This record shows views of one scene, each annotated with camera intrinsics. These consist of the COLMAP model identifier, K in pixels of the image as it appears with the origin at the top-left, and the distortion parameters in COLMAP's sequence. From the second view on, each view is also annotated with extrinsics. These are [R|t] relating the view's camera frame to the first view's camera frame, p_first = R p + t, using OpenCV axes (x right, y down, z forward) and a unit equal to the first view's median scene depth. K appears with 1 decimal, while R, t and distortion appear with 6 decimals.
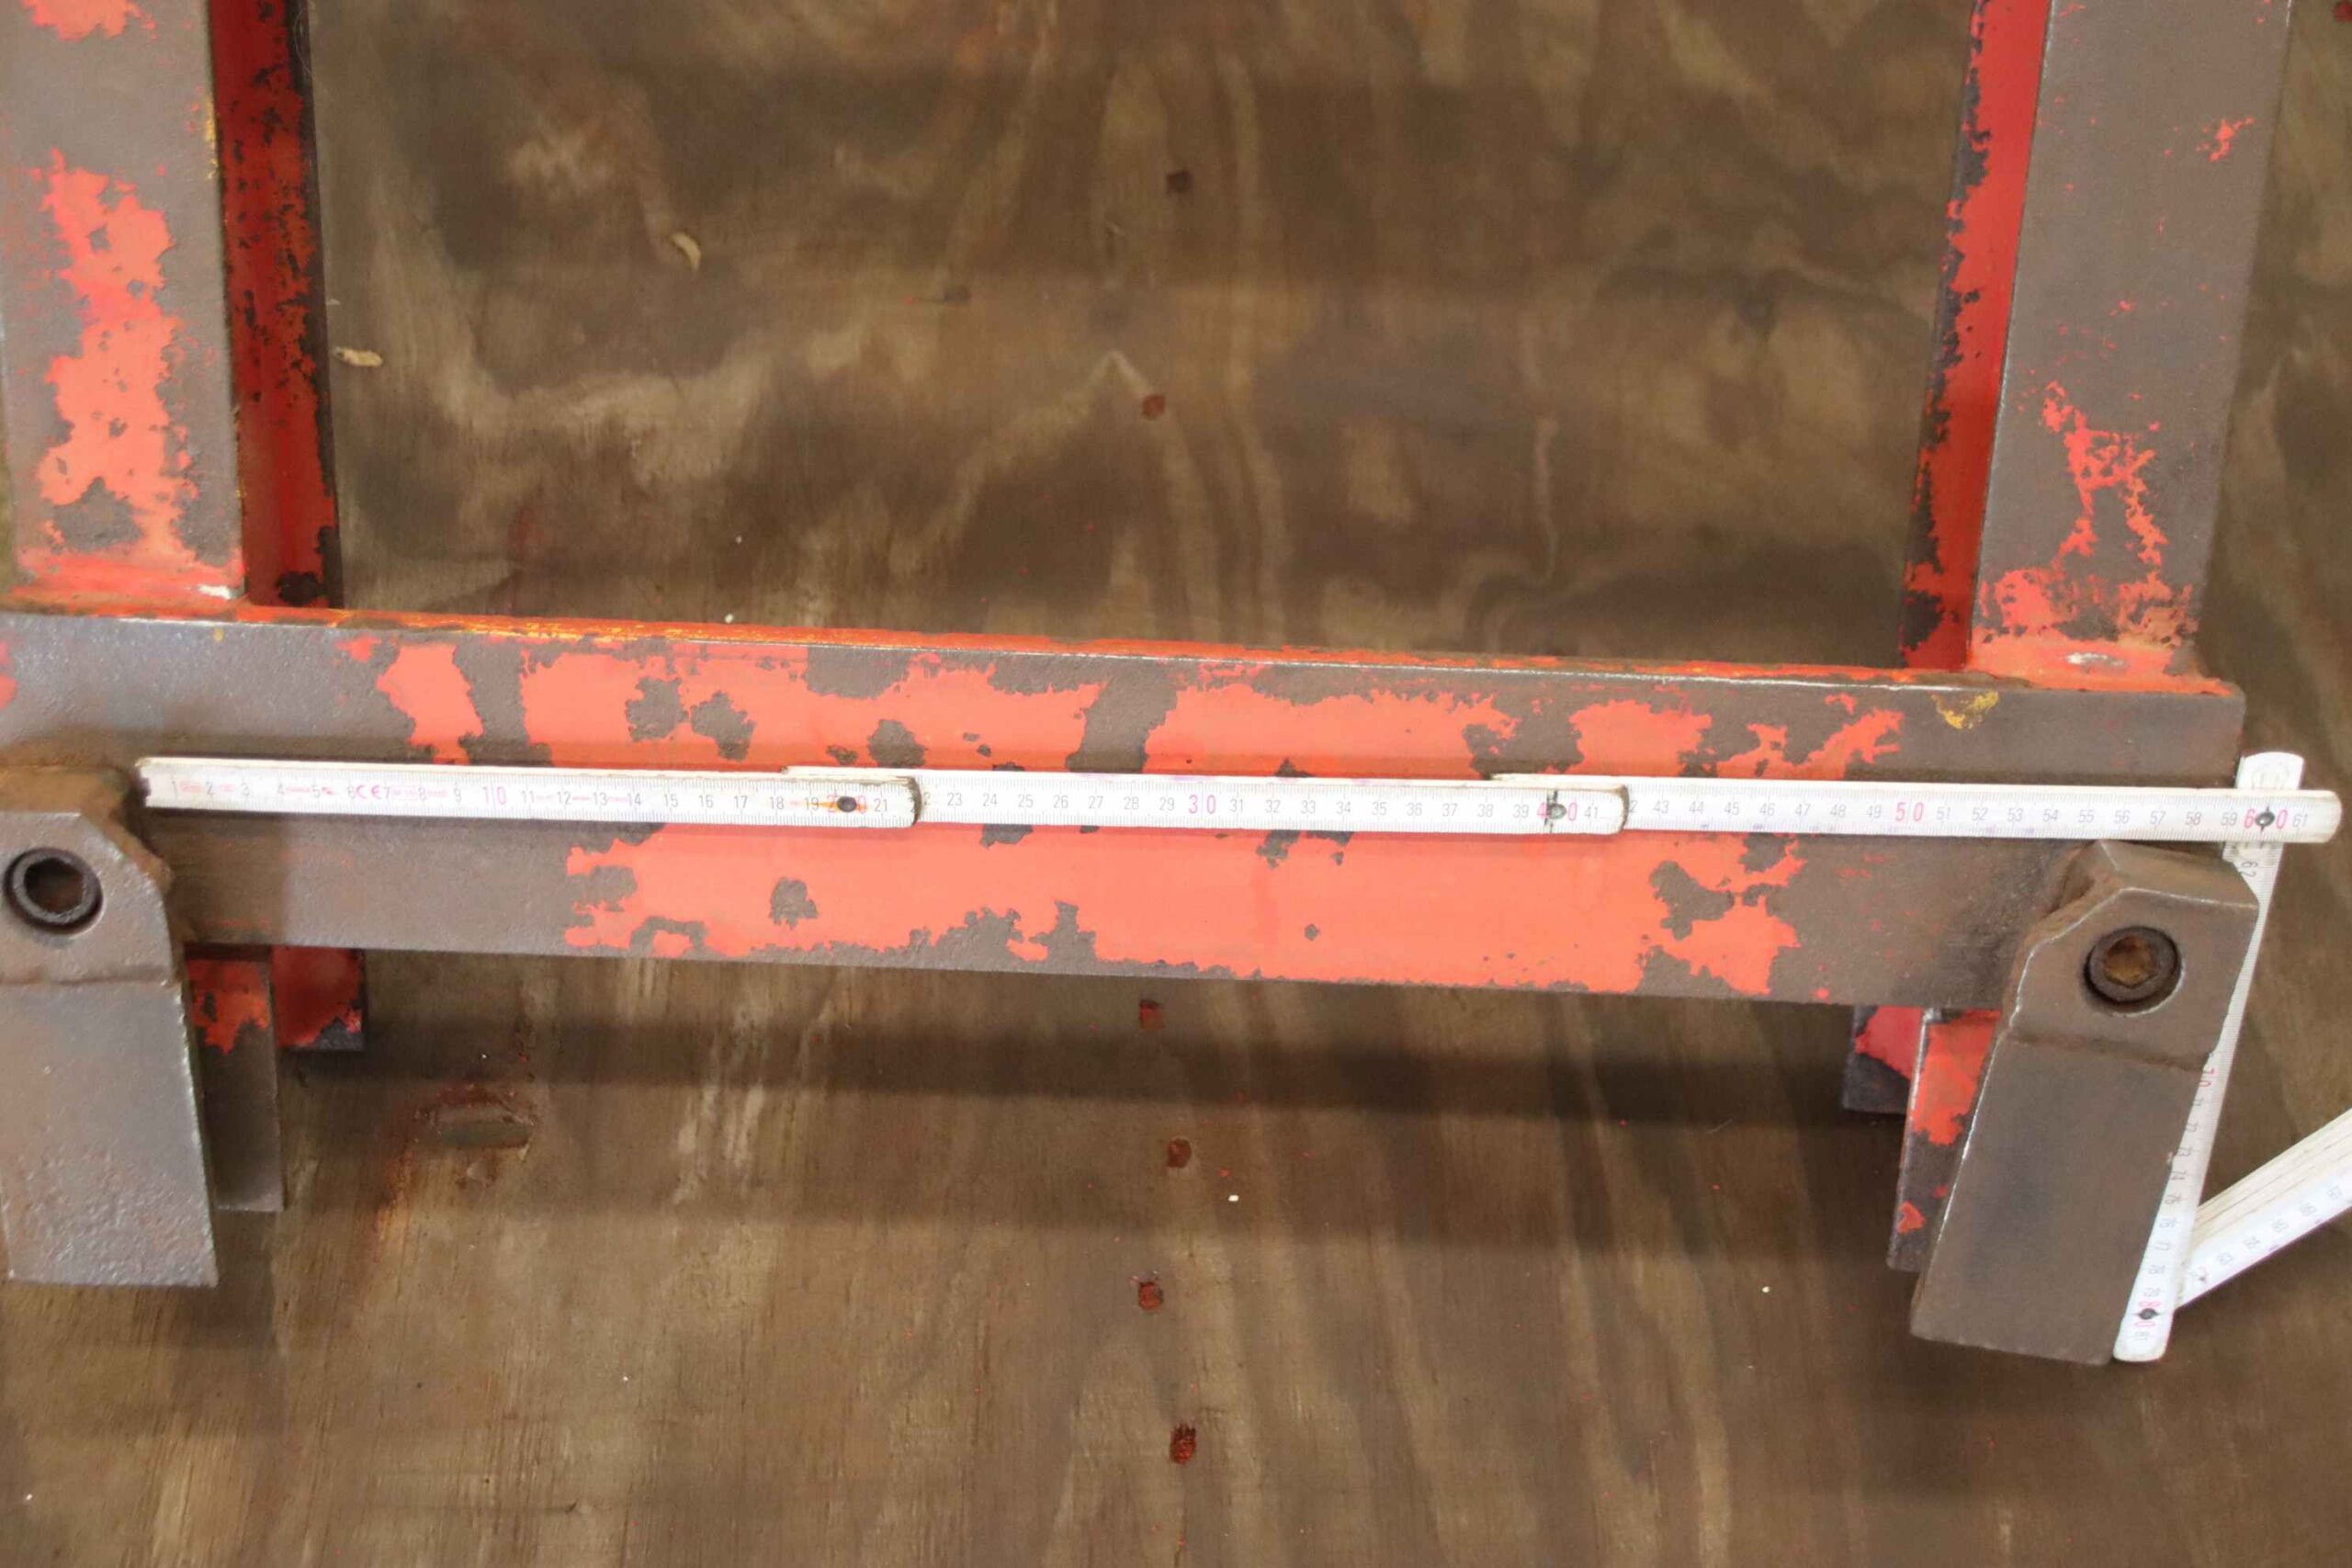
lens RADIAL K [[3446.0, 0, 1171.3], [0, 3446.0, 785.8], [0, 0, 1]] dist [0.044775, 0.000000]
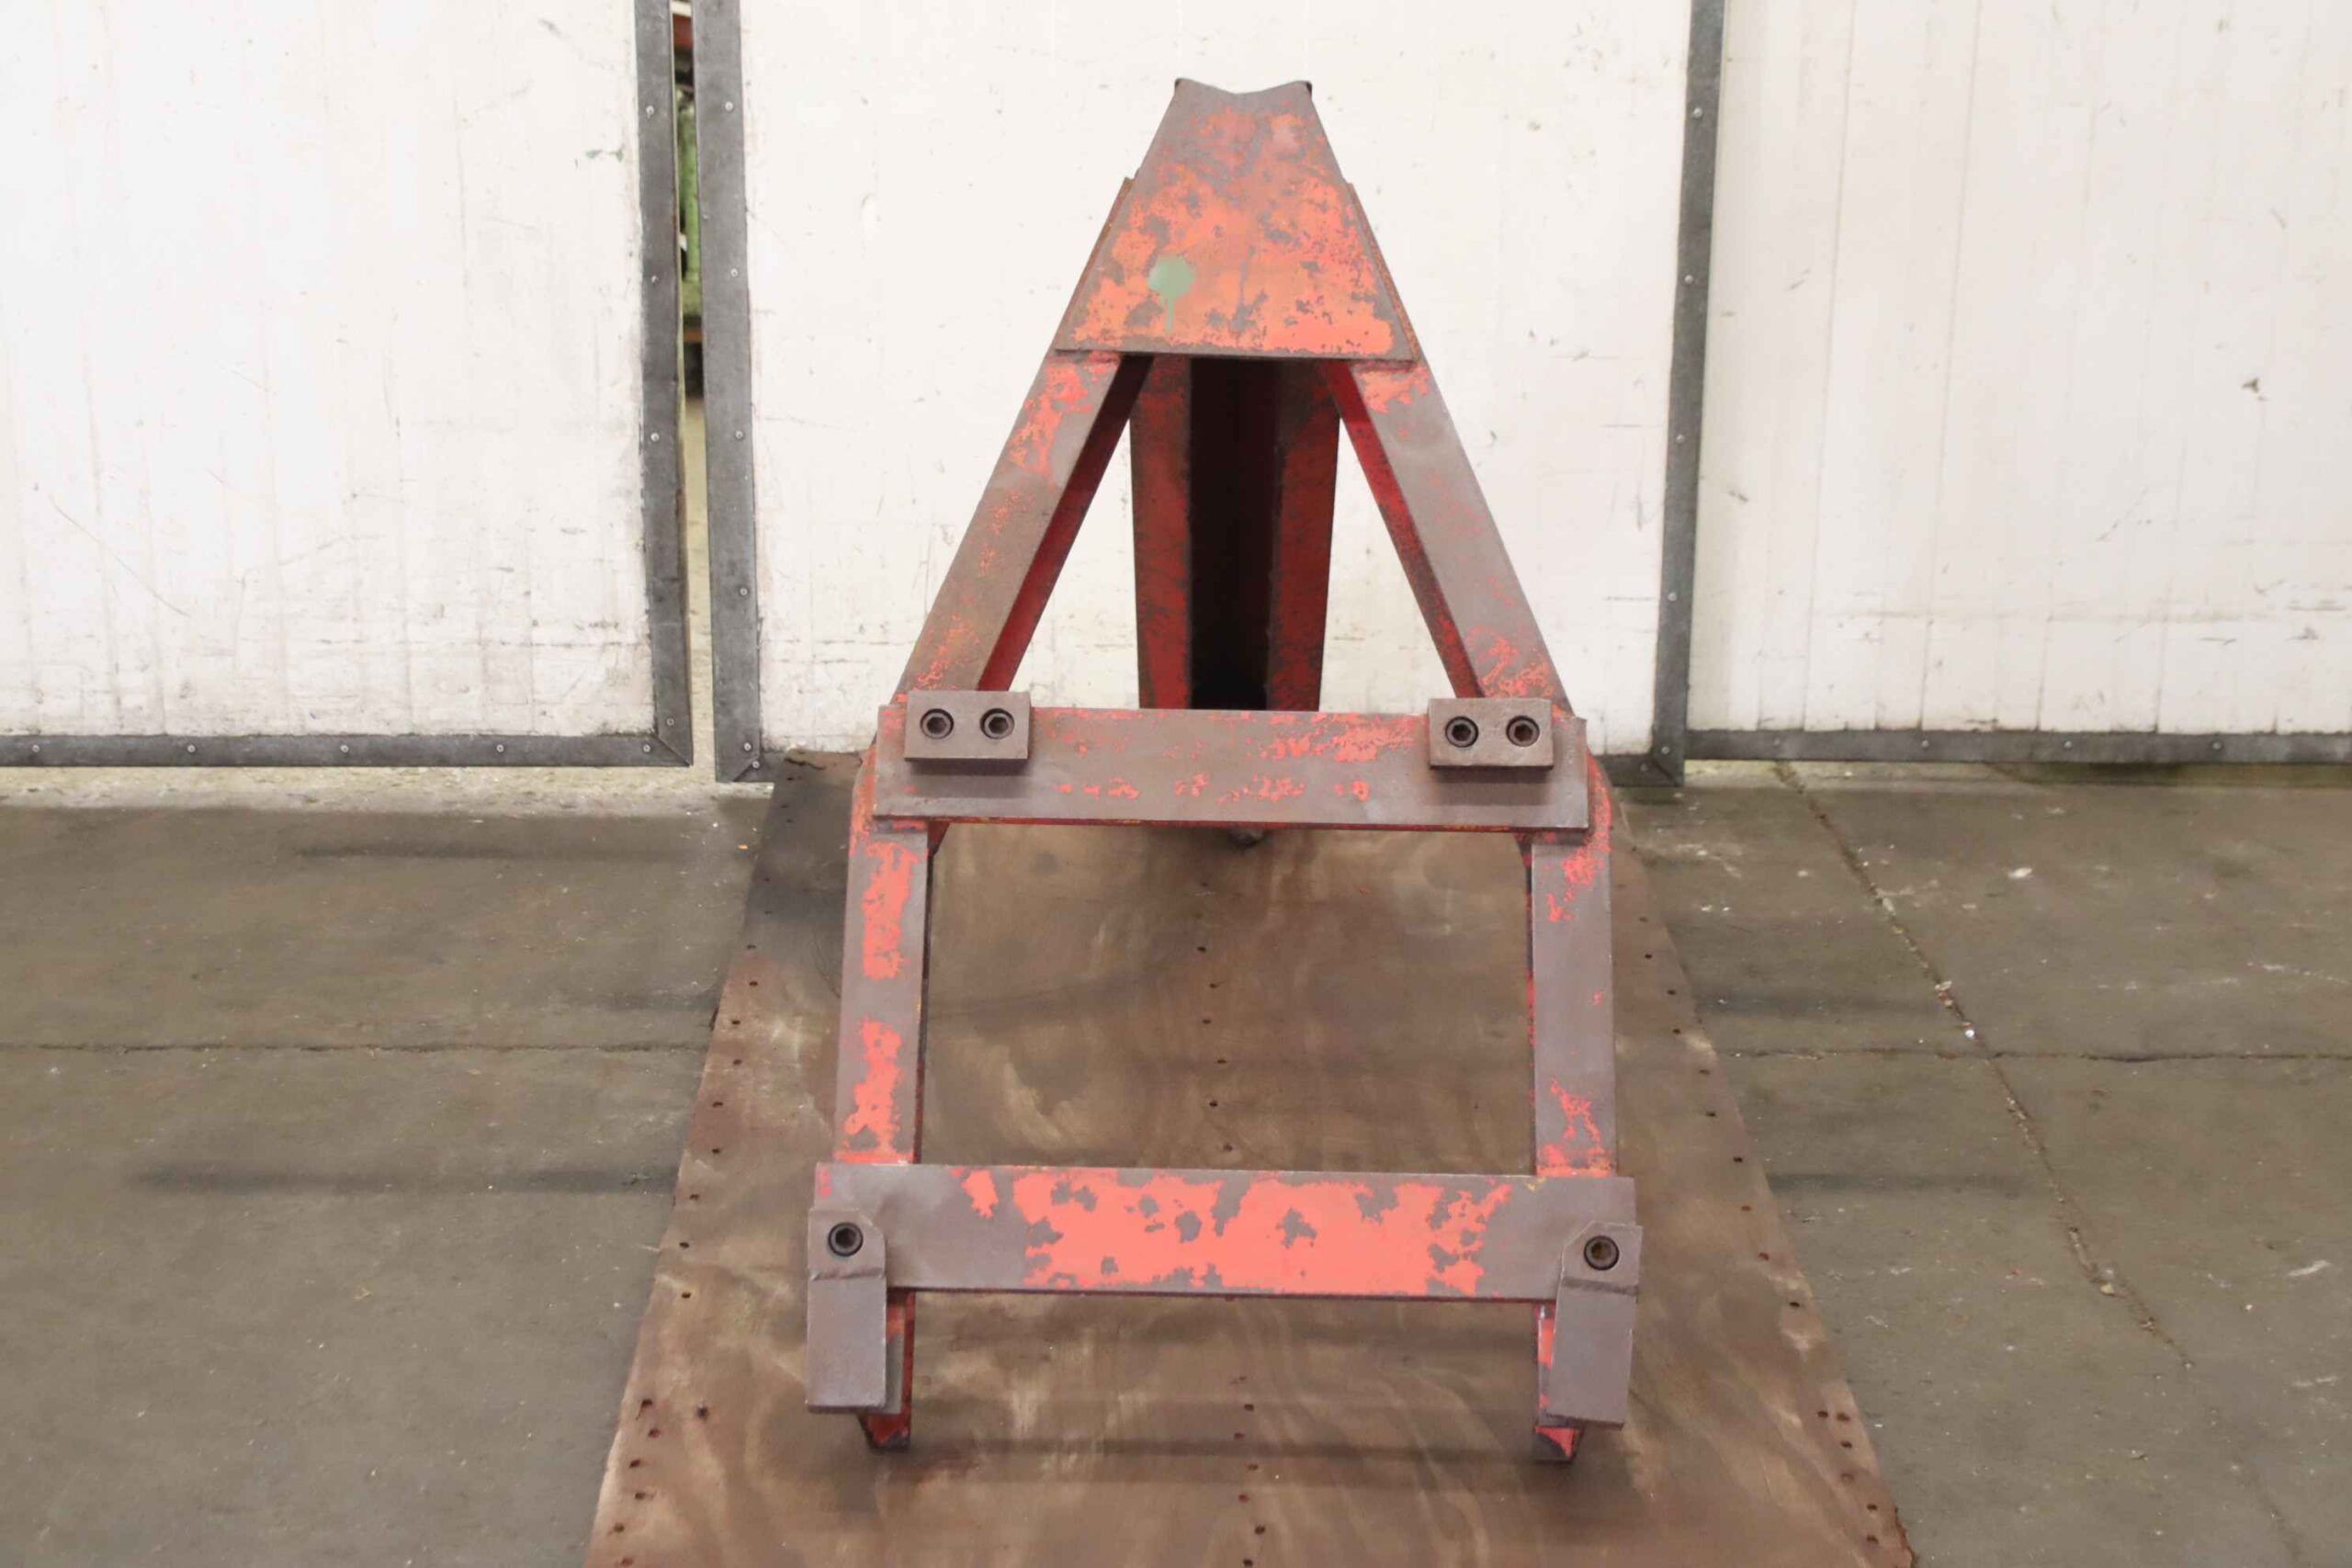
lens RADIAL K [[4018.3, 0, 1173.2], [0, 4018.3, 786.8], [0, 0, 1]] dist [0.134551, 0.000000]
pose [[0.999844, -0.008747, 0.015368, -0.104572], [0.016879, 0.731107, -0.682054, 1.889972], [-0.005270, 0.682207, 0.731140, -1.536514]]
